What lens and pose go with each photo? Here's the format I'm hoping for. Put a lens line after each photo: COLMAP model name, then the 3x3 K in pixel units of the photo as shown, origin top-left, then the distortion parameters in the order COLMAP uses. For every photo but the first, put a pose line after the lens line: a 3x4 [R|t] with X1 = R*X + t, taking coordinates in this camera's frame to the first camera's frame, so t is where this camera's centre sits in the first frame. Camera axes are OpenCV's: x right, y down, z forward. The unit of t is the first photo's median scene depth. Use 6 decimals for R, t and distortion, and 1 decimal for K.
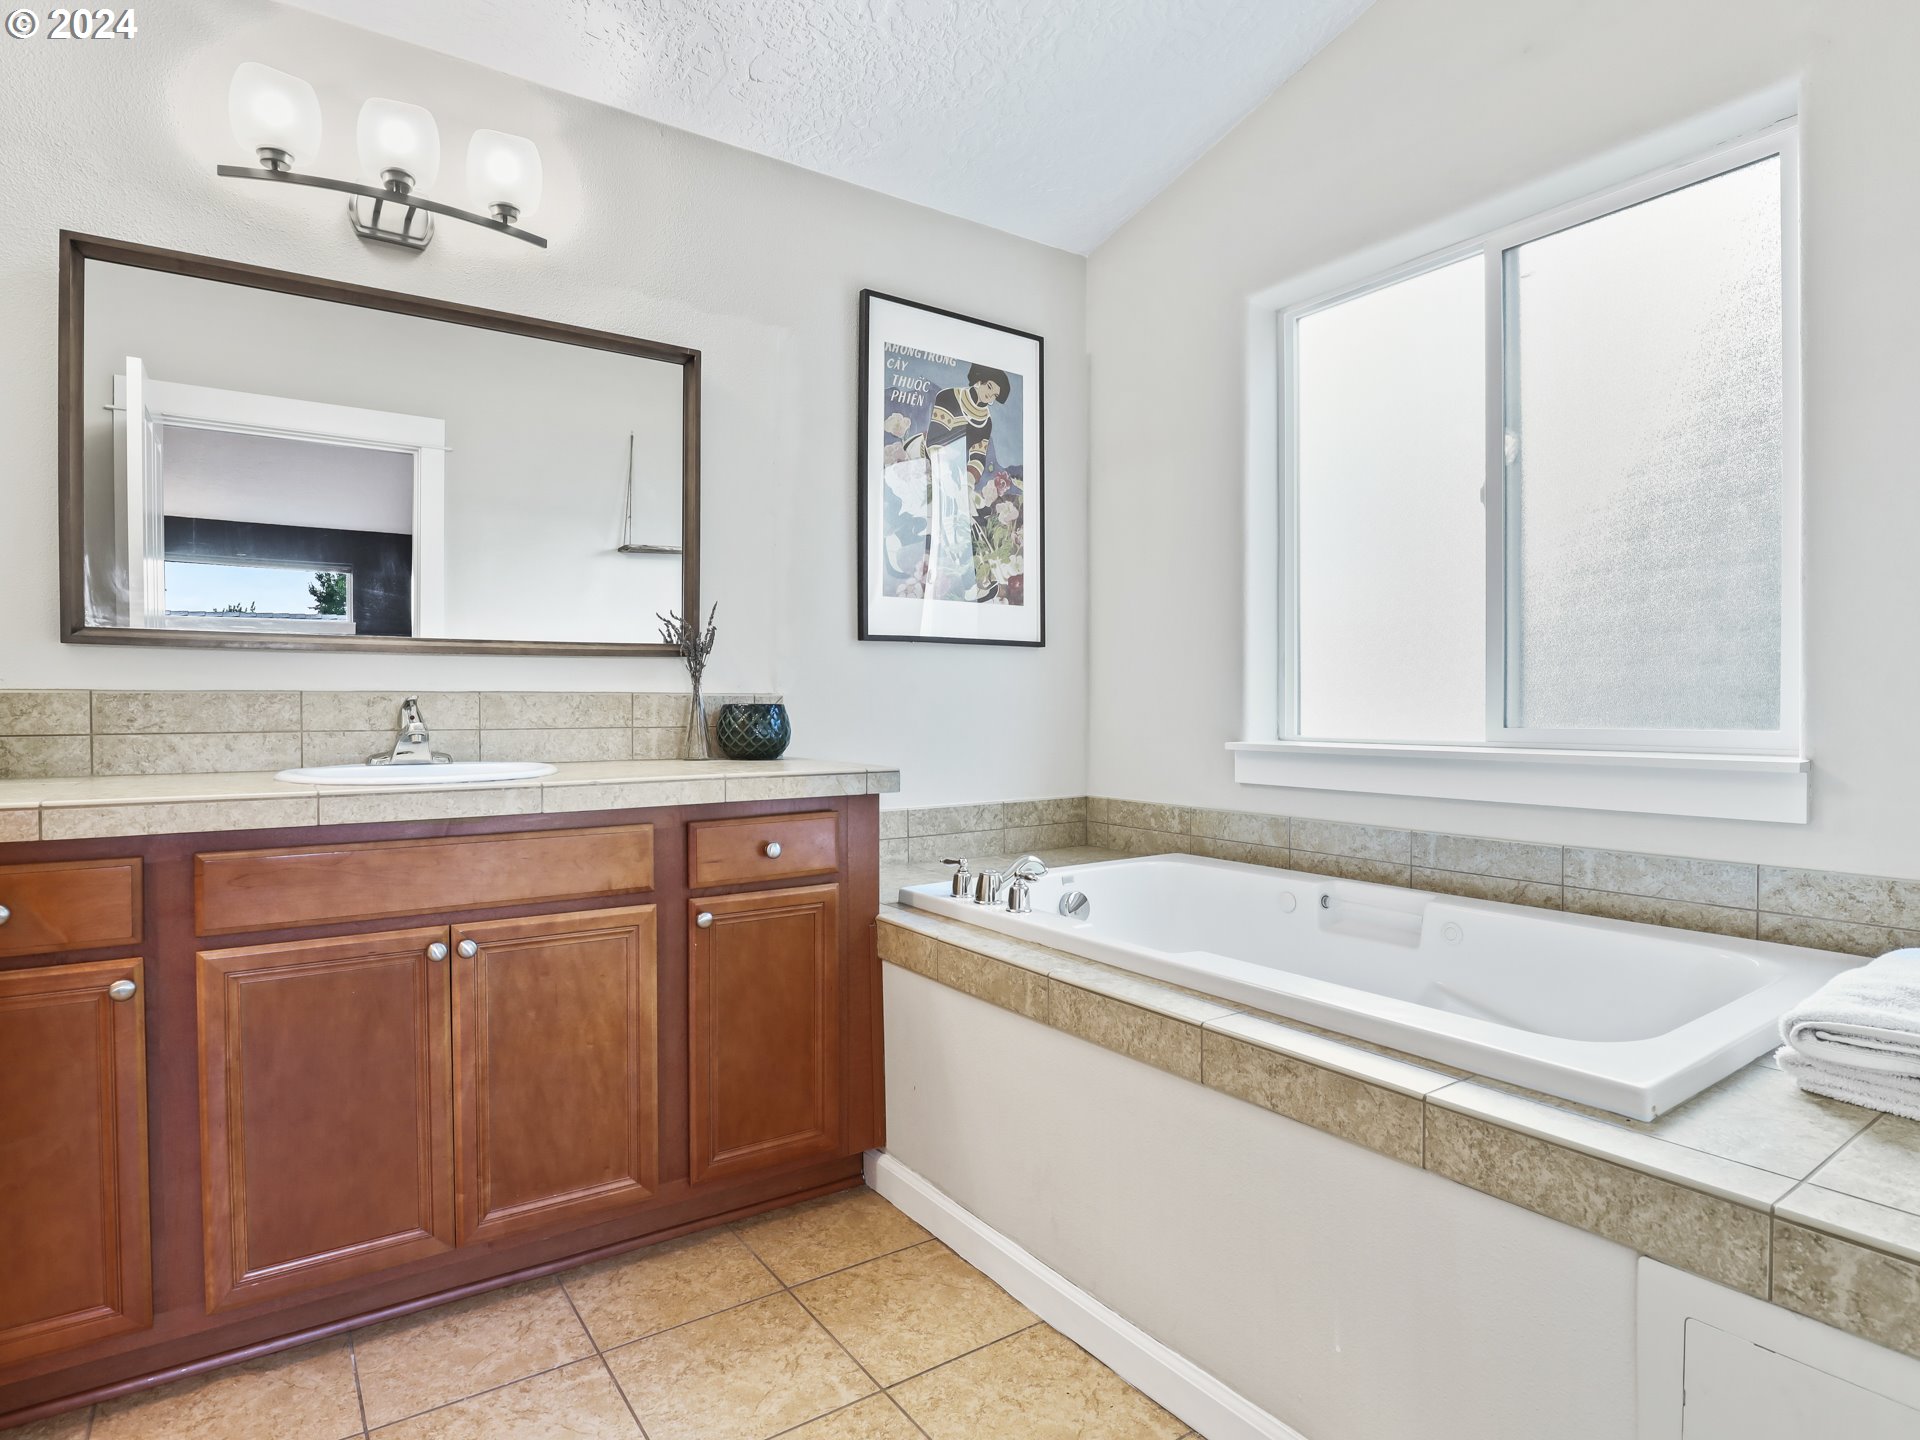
lens RADIAL K [[1031.5, 0, 954.1], [0, 1031.5, 709.9], [0, 0, 1]] dist [-0.033225, 0.007209]
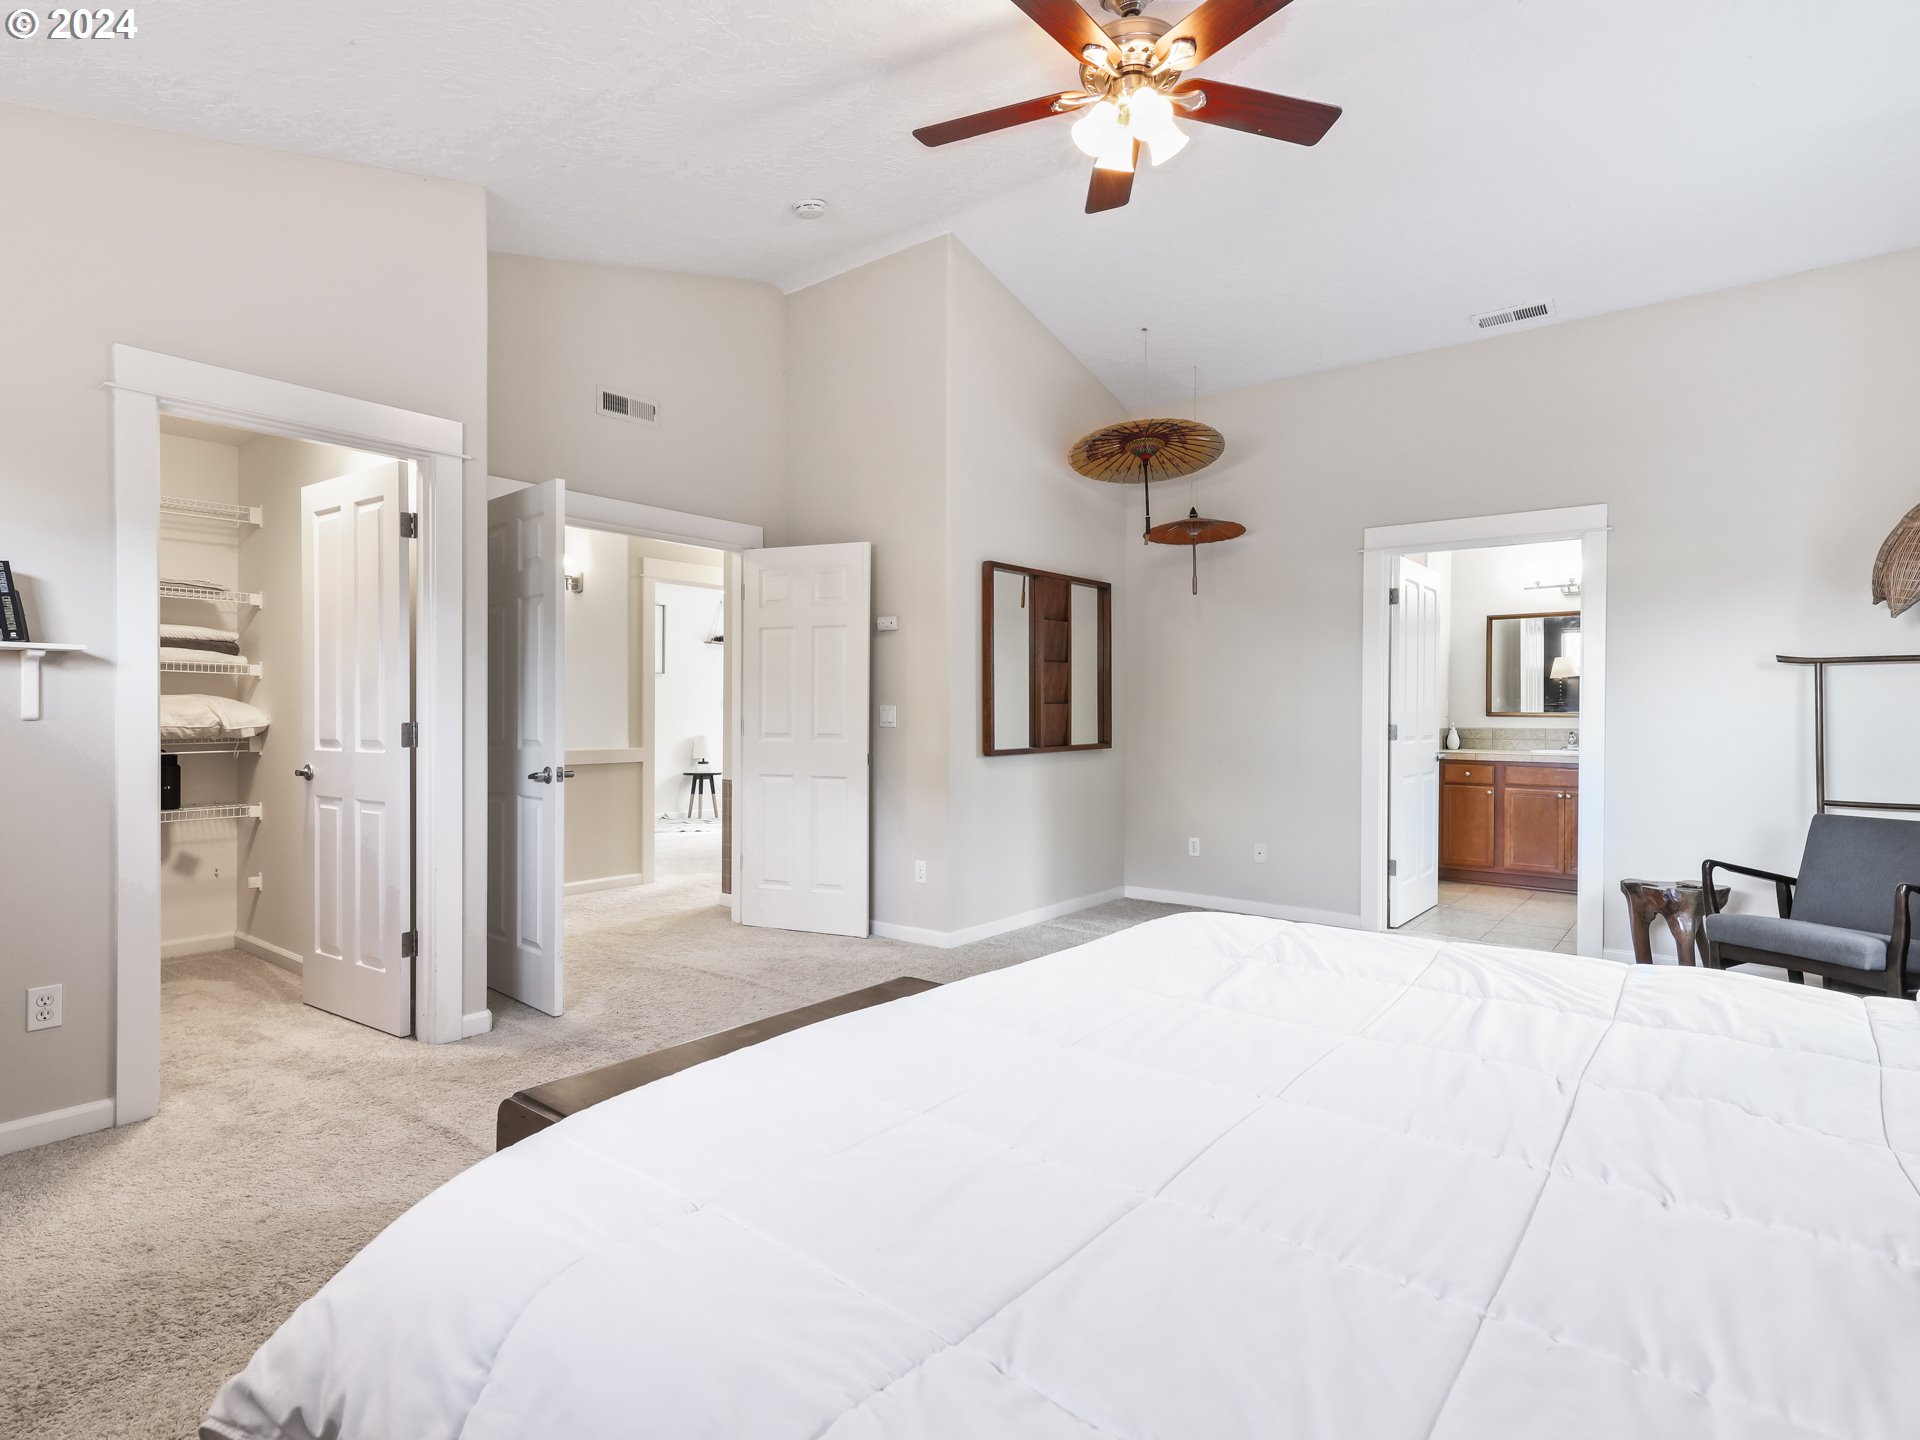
lens RADIAL K [[1031.5, 0, 954.1], [0, 1031.5, 709.9], [0, 0, 1]] dist [-0.033225, 0.007209]
pose [[0.282113, -0.003078, -0.959376, 2.877793], [-0.014999, 0.999858, -0.007619, -0.033184], [0.959264, 0.016539, 0.282027, -2.596187]]
